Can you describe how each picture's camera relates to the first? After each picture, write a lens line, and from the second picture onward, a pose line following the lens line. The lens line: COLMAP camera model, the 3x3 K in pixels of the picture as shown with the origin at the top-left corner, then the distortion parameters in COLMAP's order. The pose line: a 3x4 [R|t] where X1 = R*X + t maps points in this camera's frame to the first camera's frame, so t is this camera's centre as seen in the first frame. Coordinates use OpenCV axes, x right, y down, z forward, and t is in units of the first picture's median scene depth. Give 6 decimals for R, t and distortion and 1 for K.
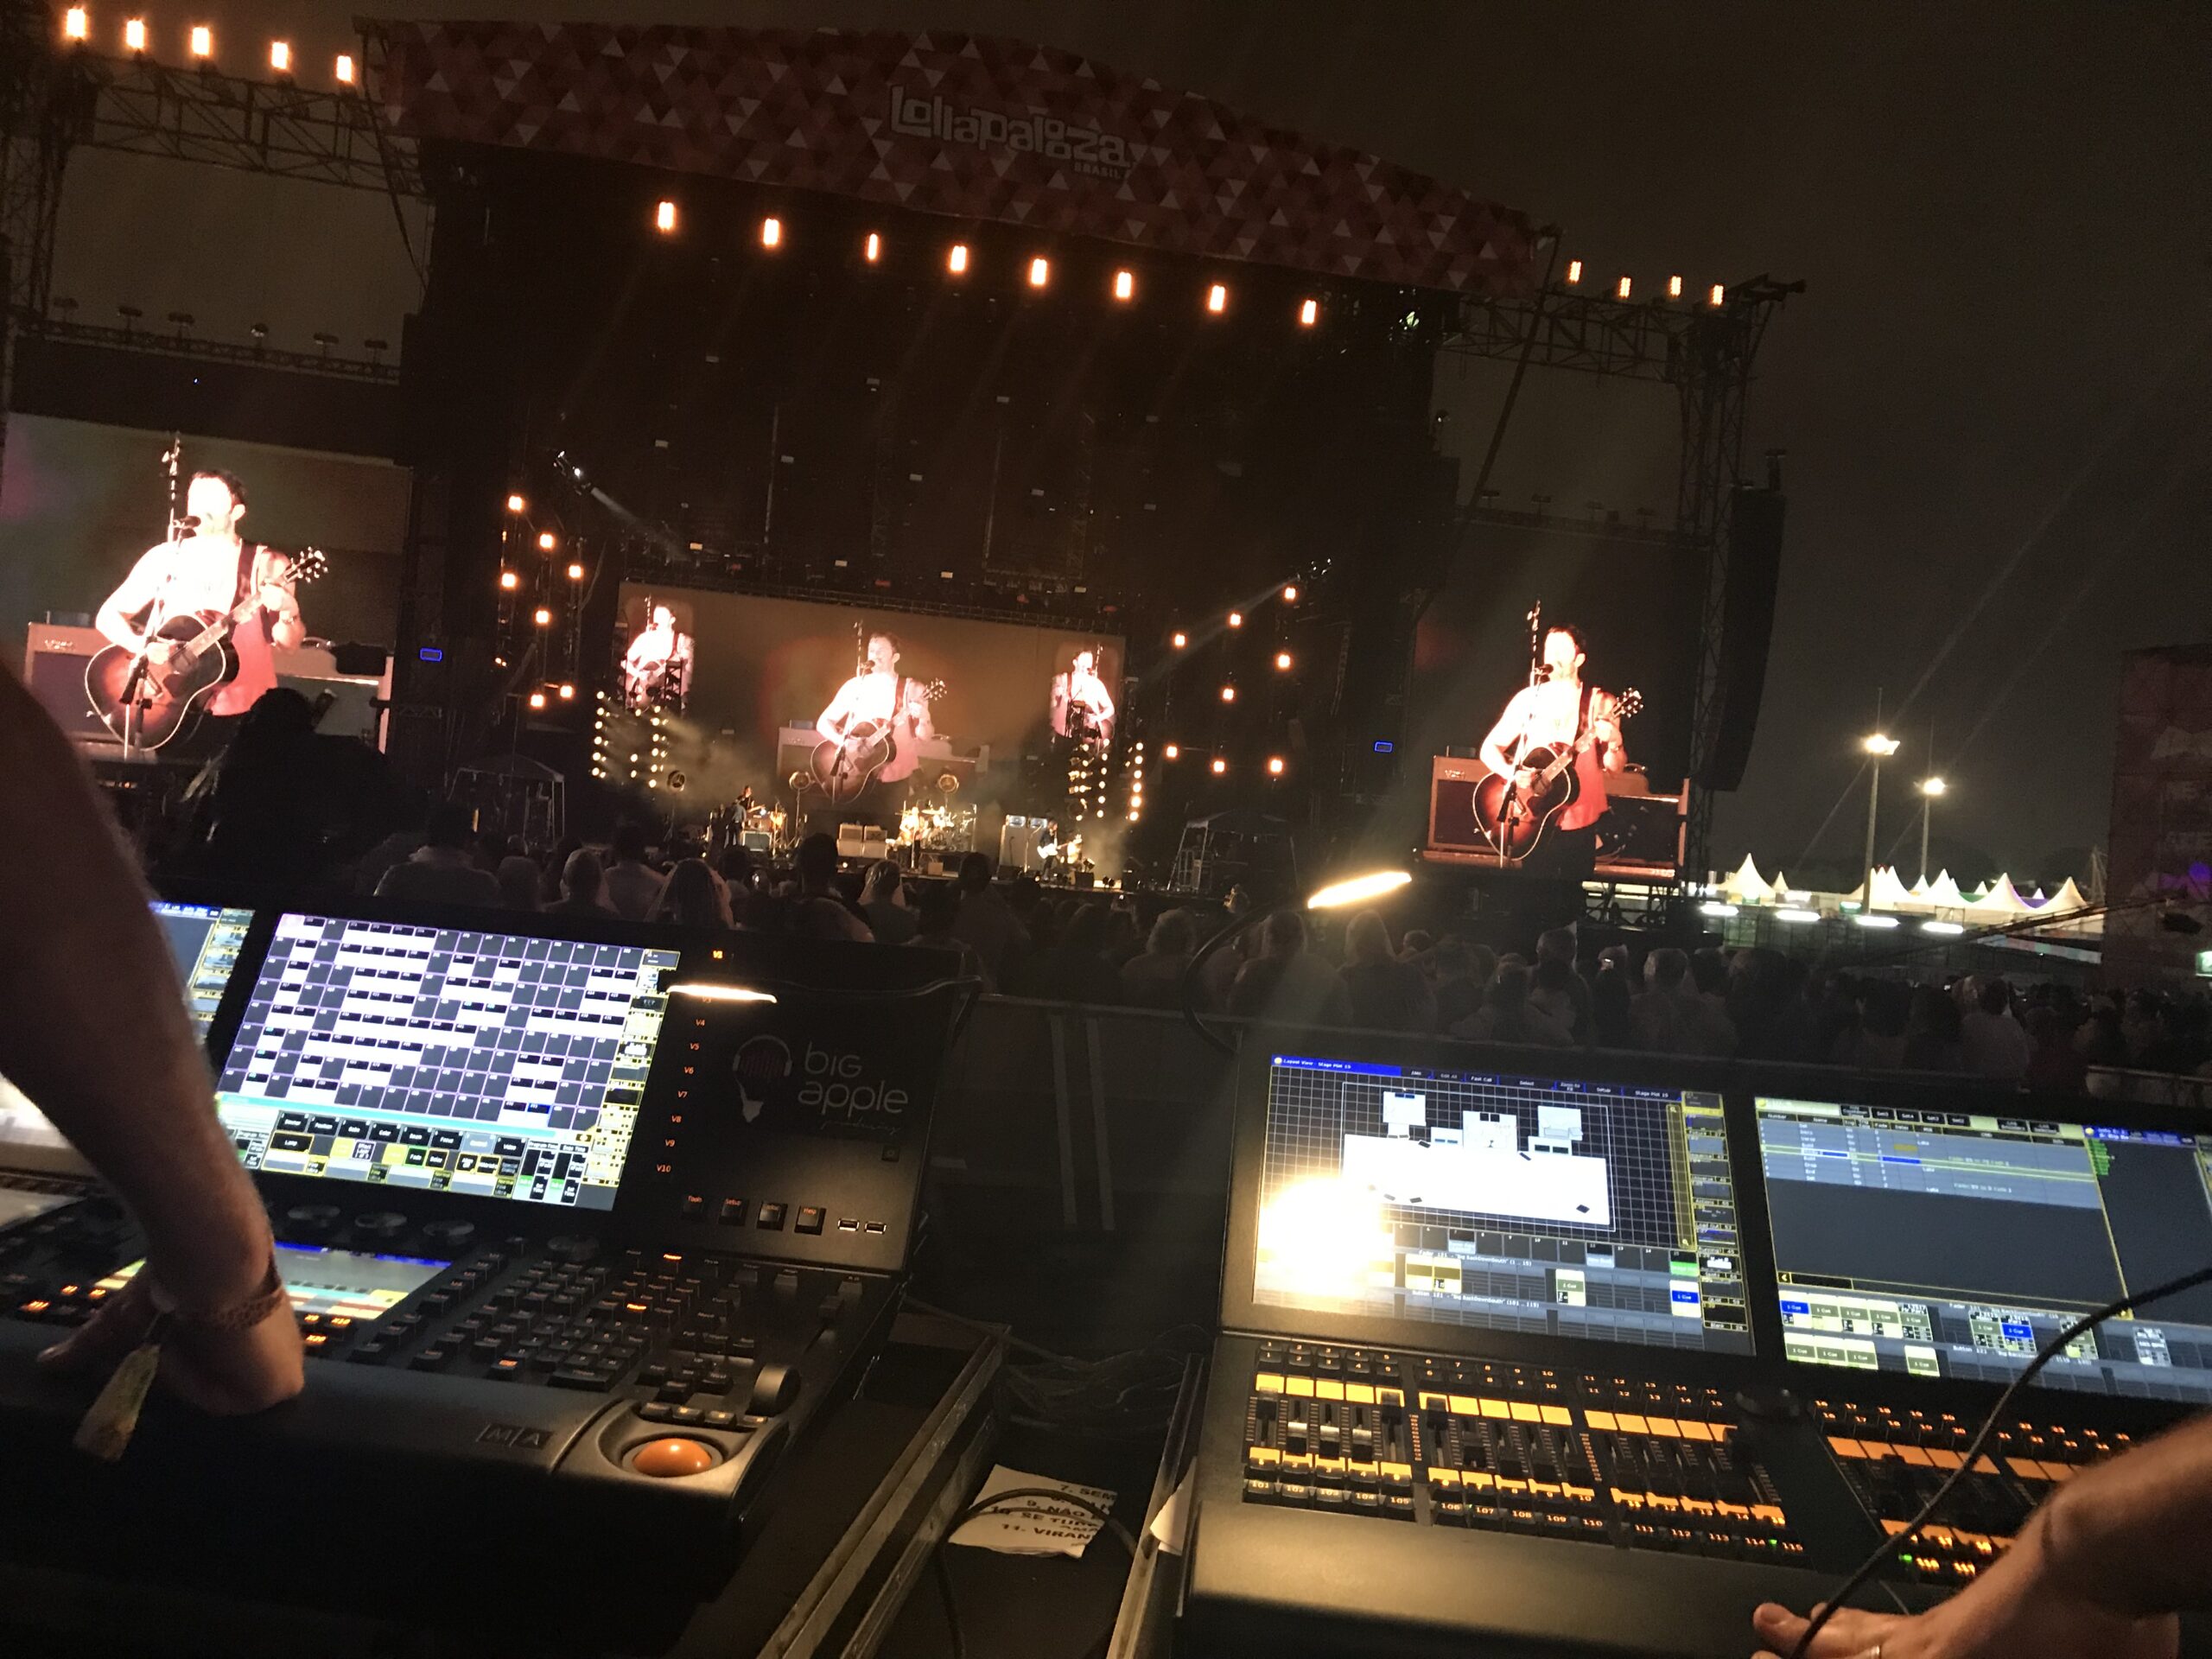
lens RADIAL K [[1831.1, 0, 1106.0], [0, 1831.1, 829.5], [0, 0, 1]] dist [-0.021771, 0.065731]
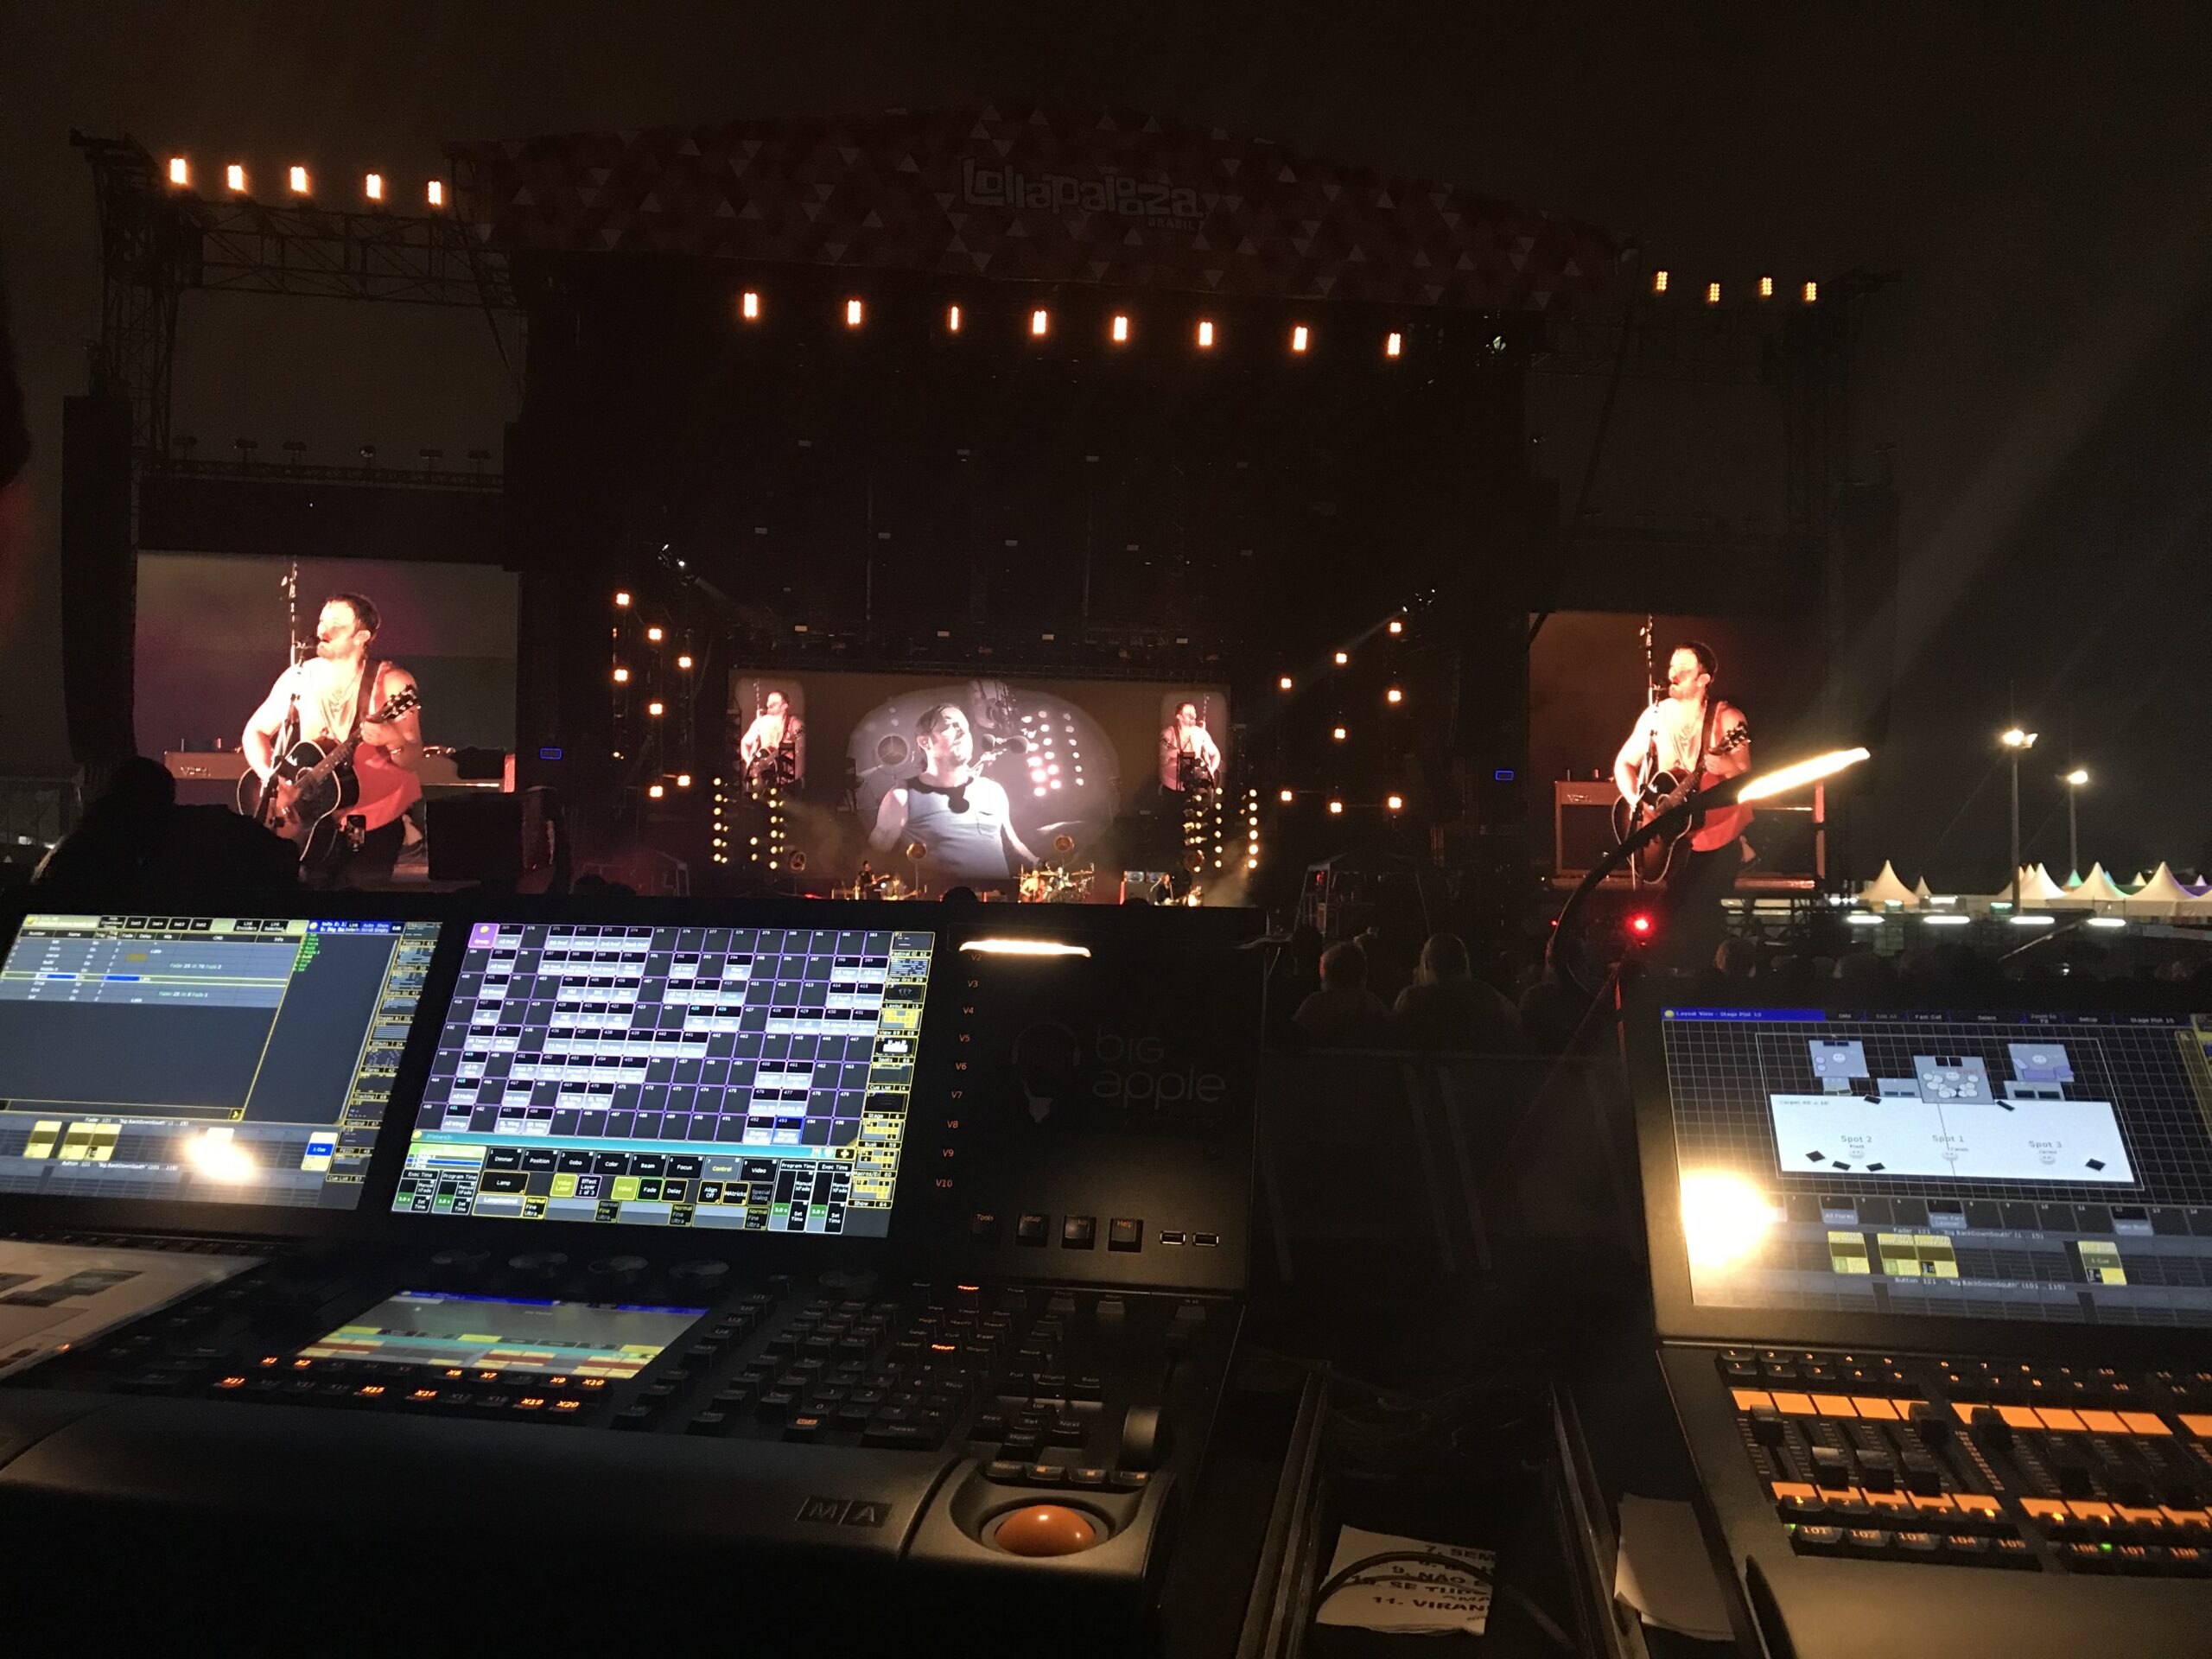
lens RADIAL K [[1824.5, 0, 1106.0], [0, 1824.5, 829.5], [0, 0, 1]] dist [0.033839, -0.049320]
pose [[0.995679, -0.070602, -0.060315, -0.096762], [0.068699, 0.997089, -0.033061, 0.051616], [0.062474, 0.028775, 0.997632, 0.150754]]
